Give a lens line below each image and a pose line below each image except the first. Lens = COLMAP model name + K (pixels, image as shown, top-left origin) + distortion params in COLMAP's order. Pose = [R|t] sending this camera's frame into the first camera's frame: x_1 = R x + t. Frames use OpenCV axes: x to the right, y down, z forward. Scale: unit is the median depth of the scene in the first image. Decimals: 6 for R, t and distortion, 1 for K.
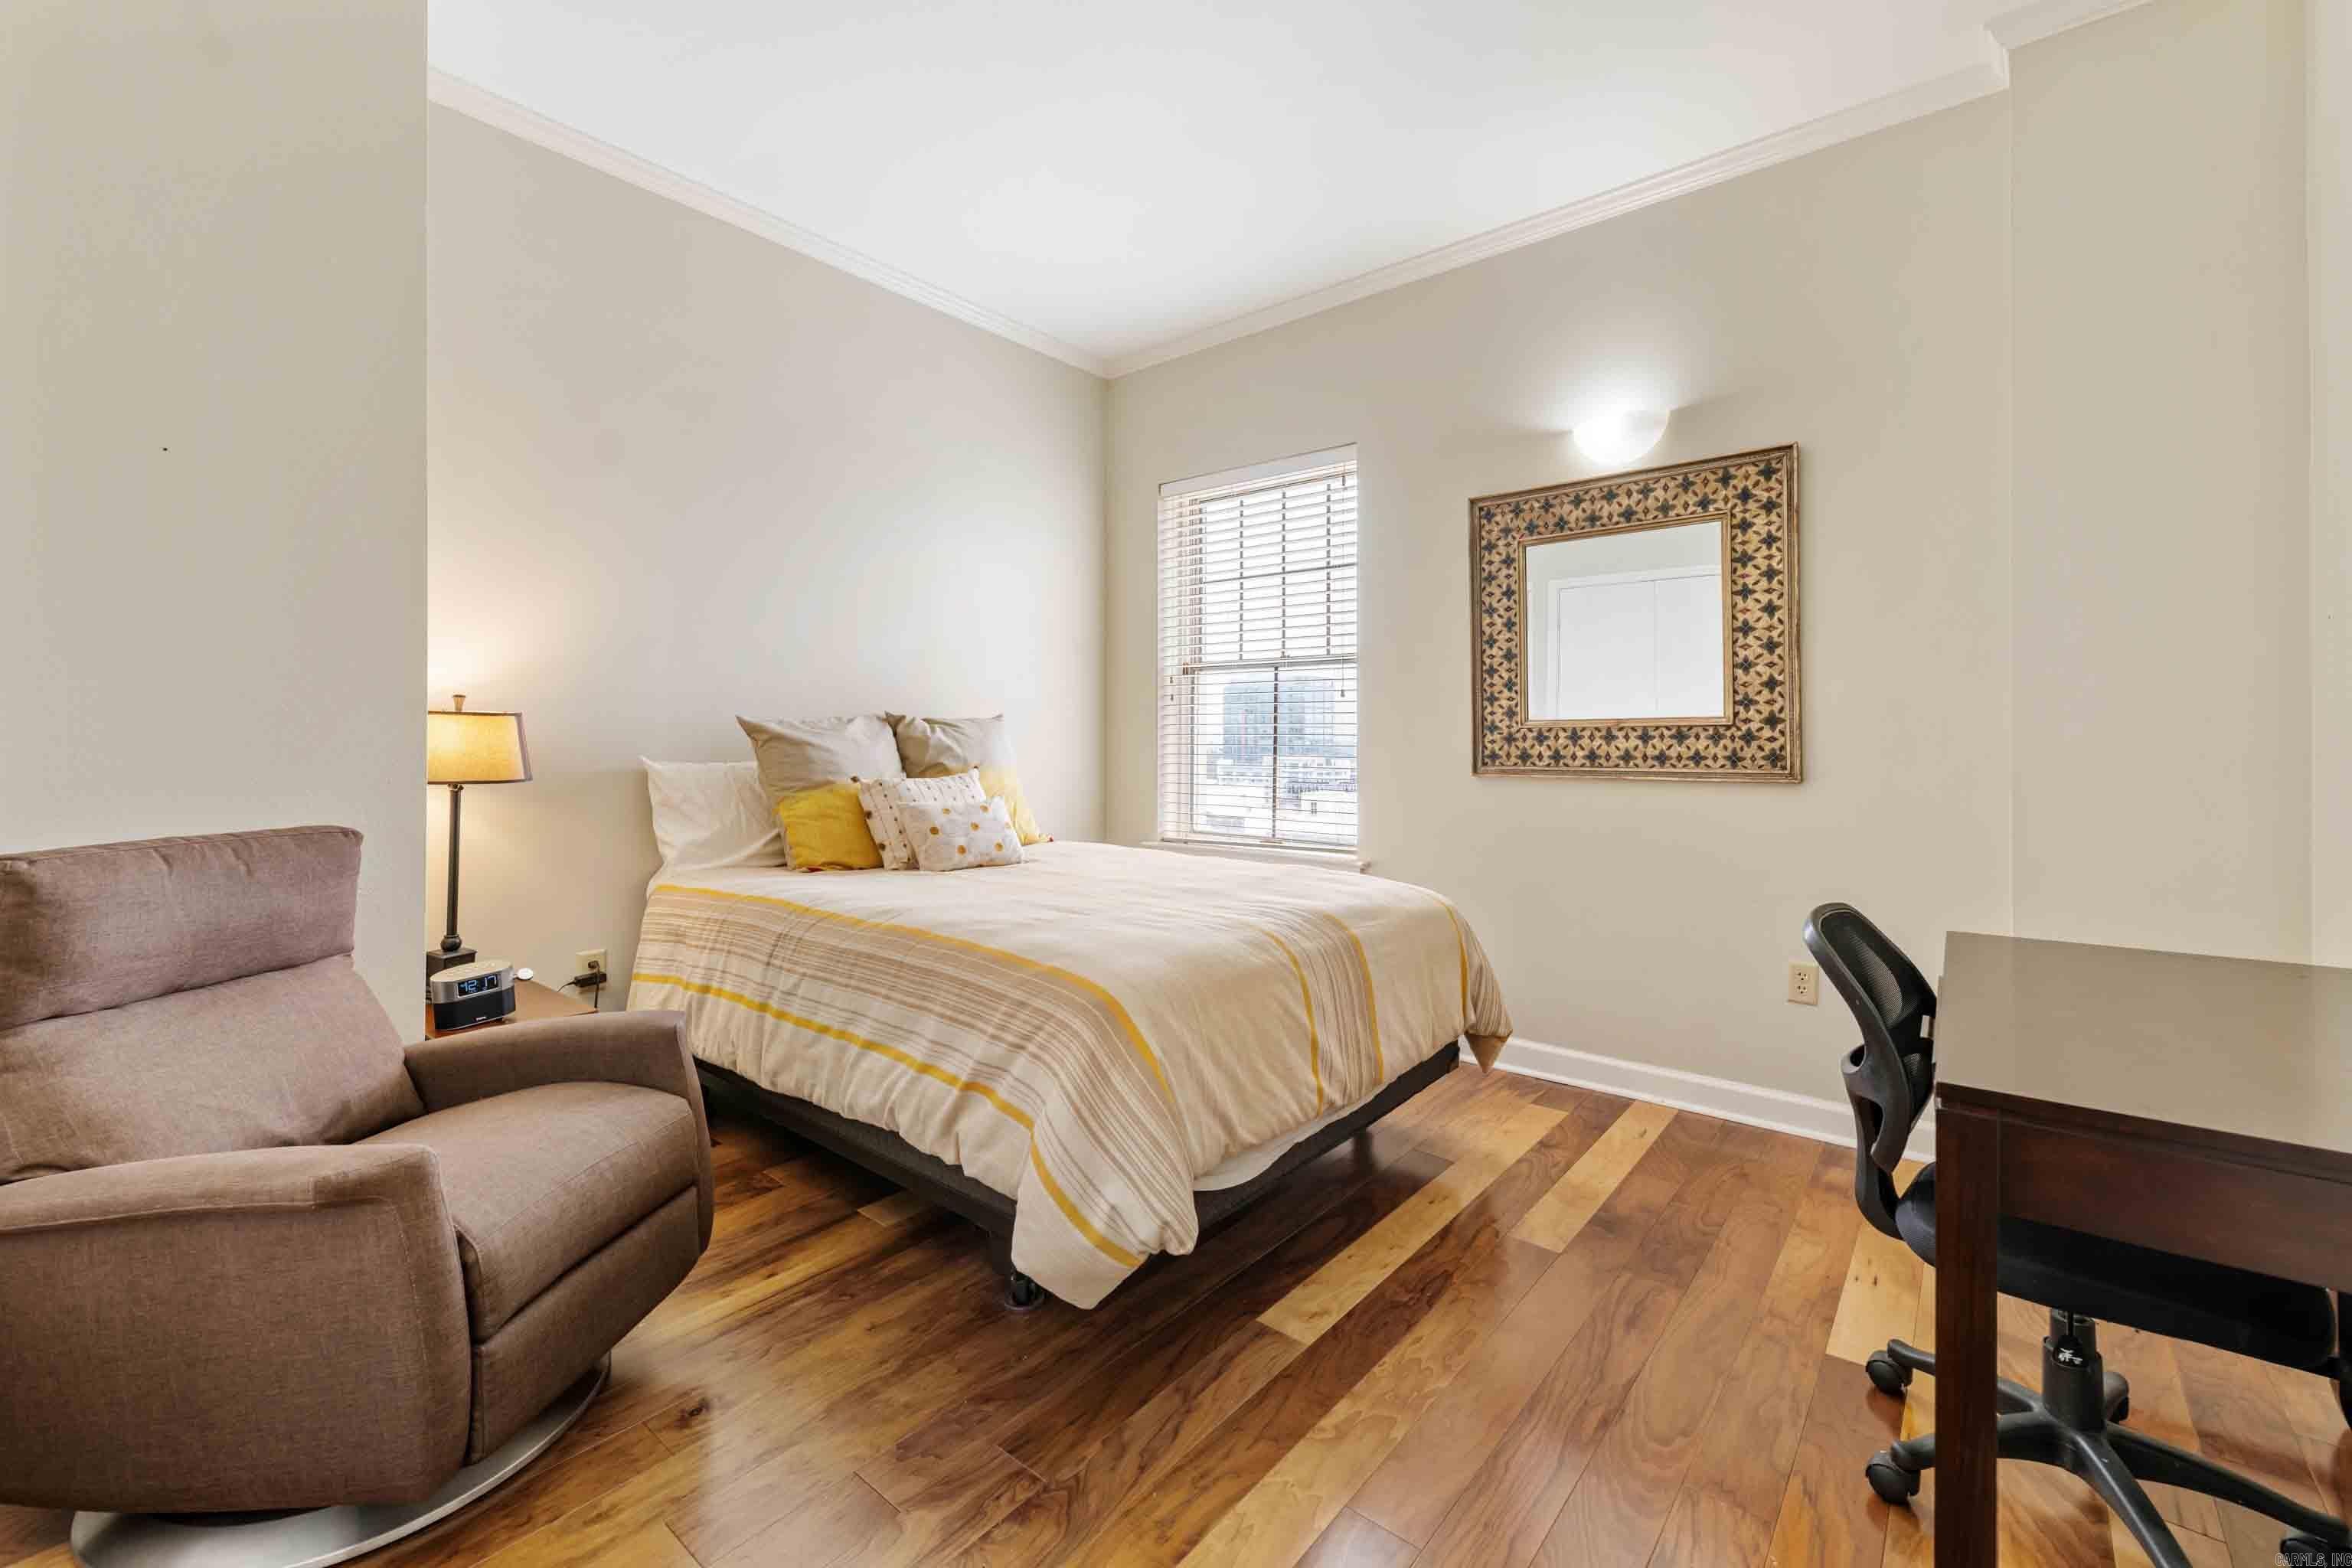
lens RADIAL K [[962.4, 0, 1178.5], [0, 962.4, 743.8], [0, 0, 1]] dist [0.004001, -0.000055]
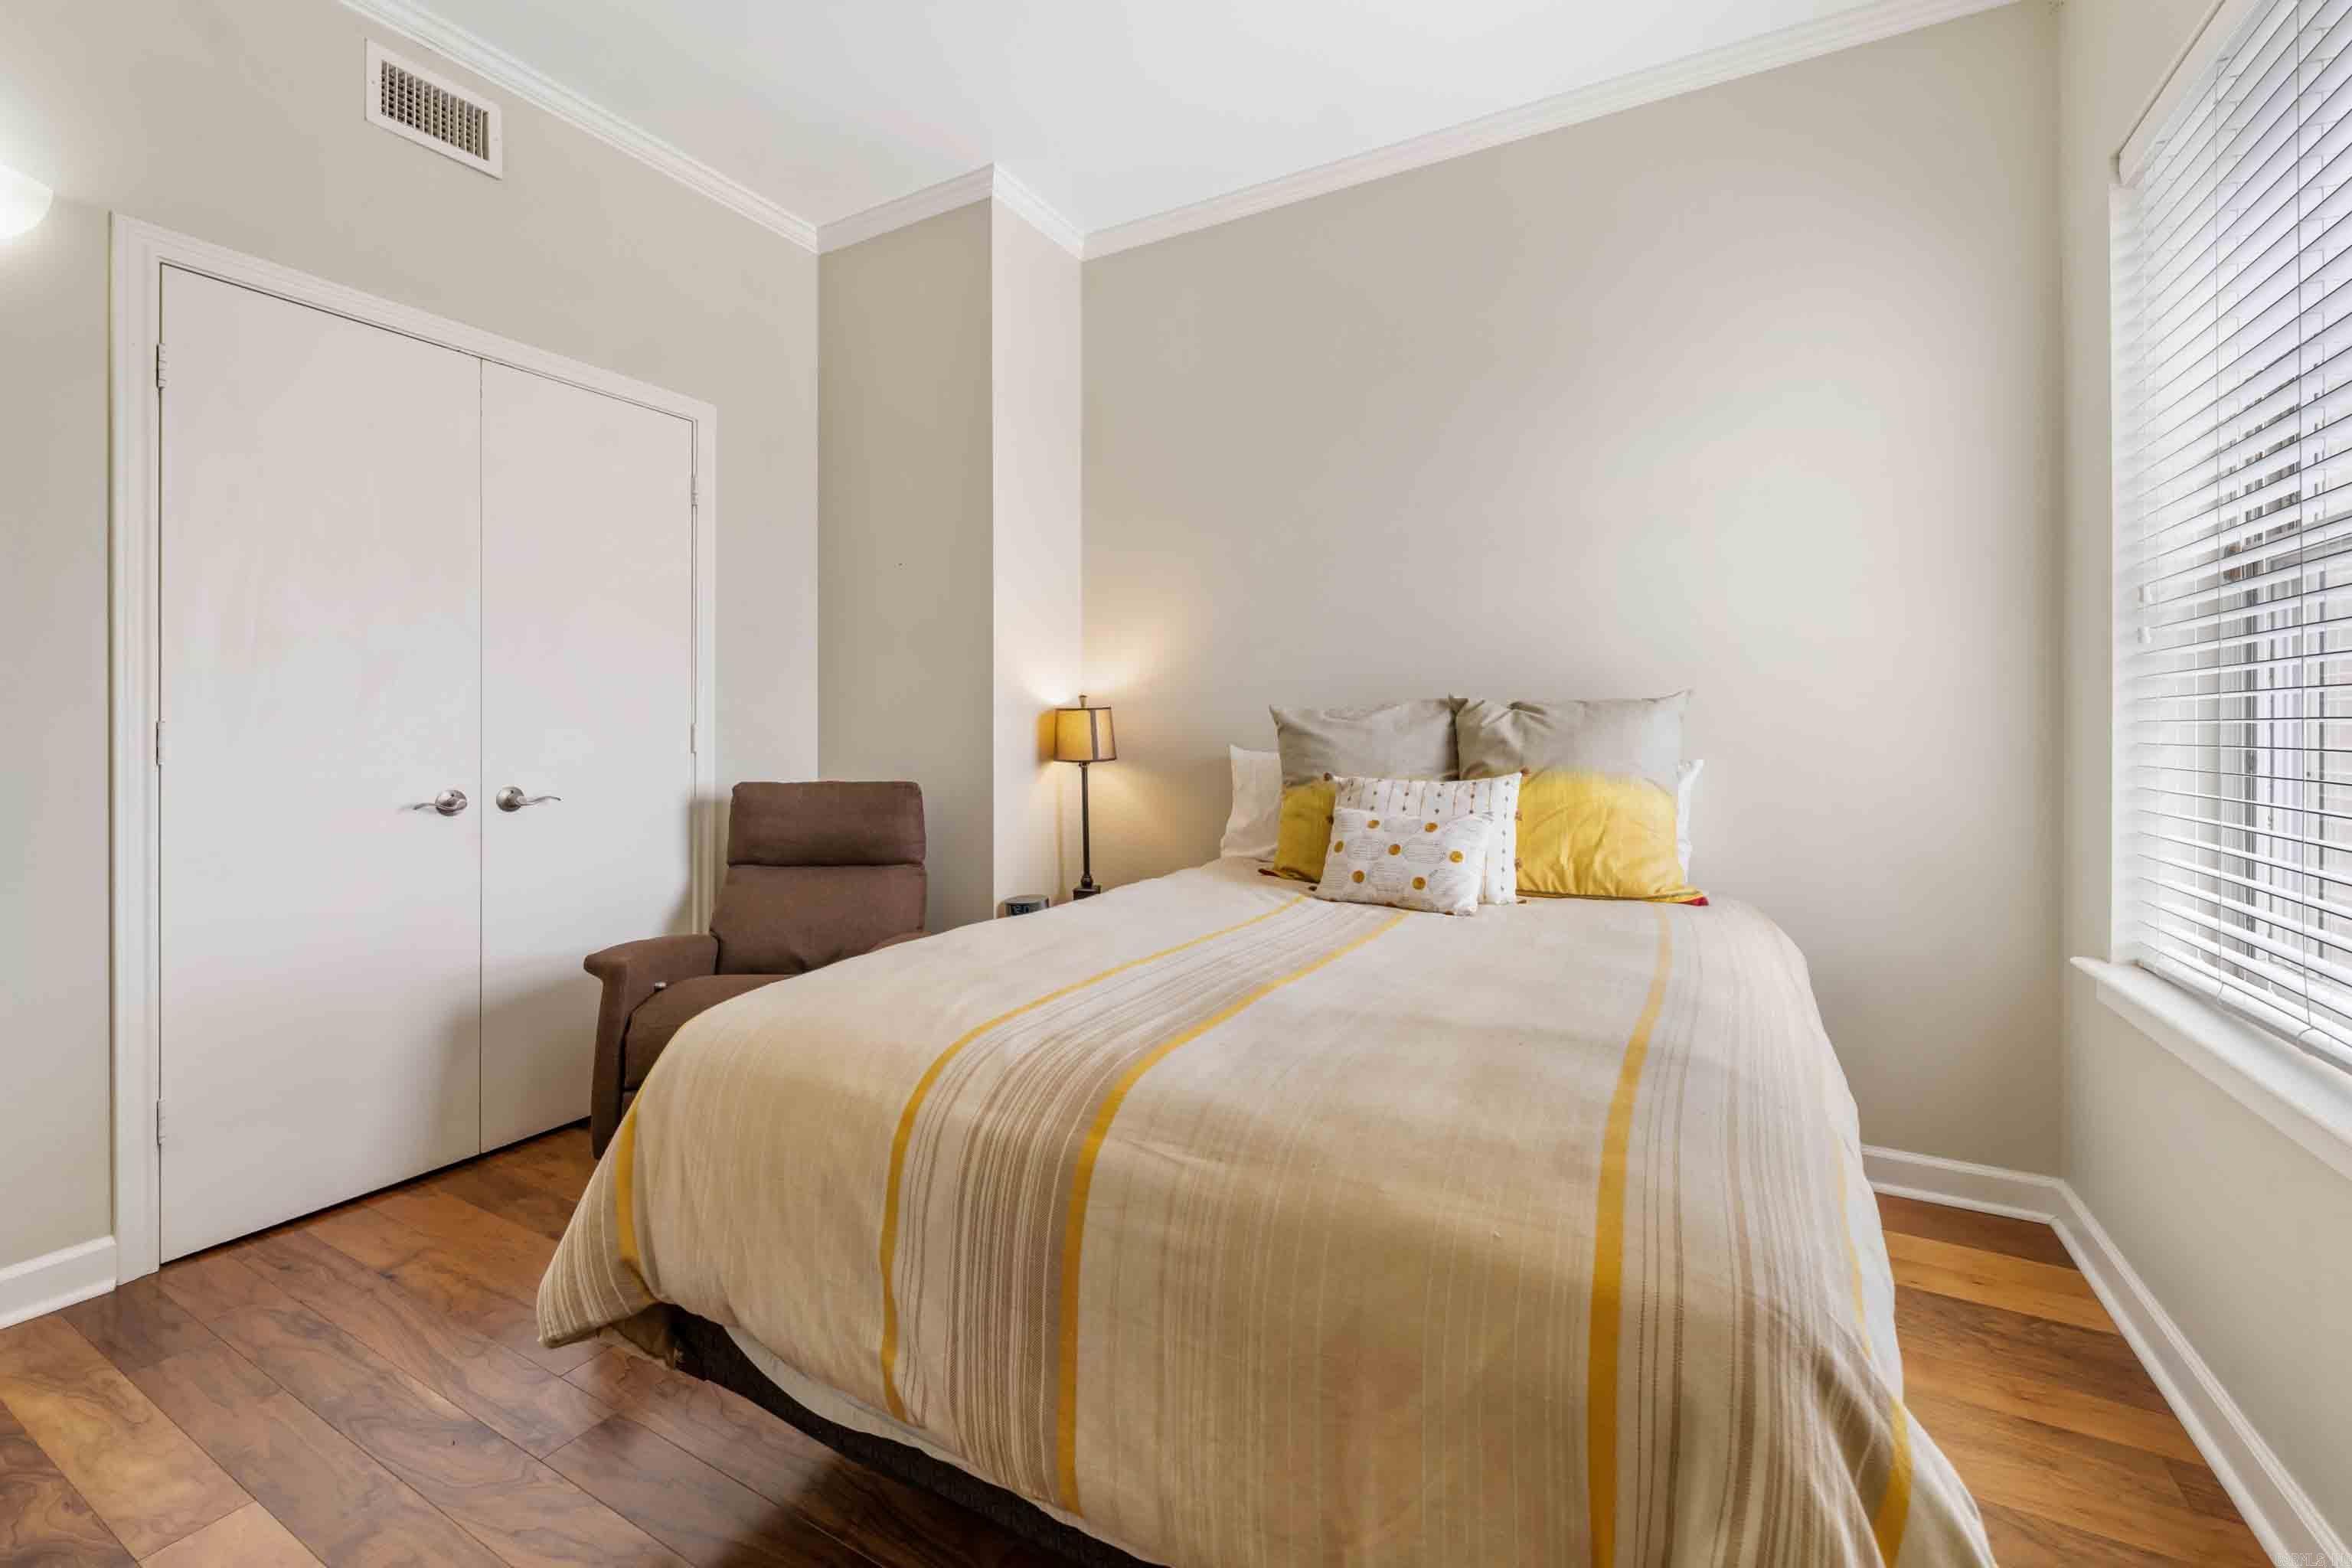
lens RADIAL K [[962.4, 0, 1178.5], [0, 962.4, 743.8], [0, 0, 1]] dist [0.004001, -0.000055]
pose [[0.184572, 0.012116, -0.982744, 0.481511], [-0.010702, 0.999889, 0.010317, 0.000759], [0.982761, 0.008613, 0.184681, 0.725744]]
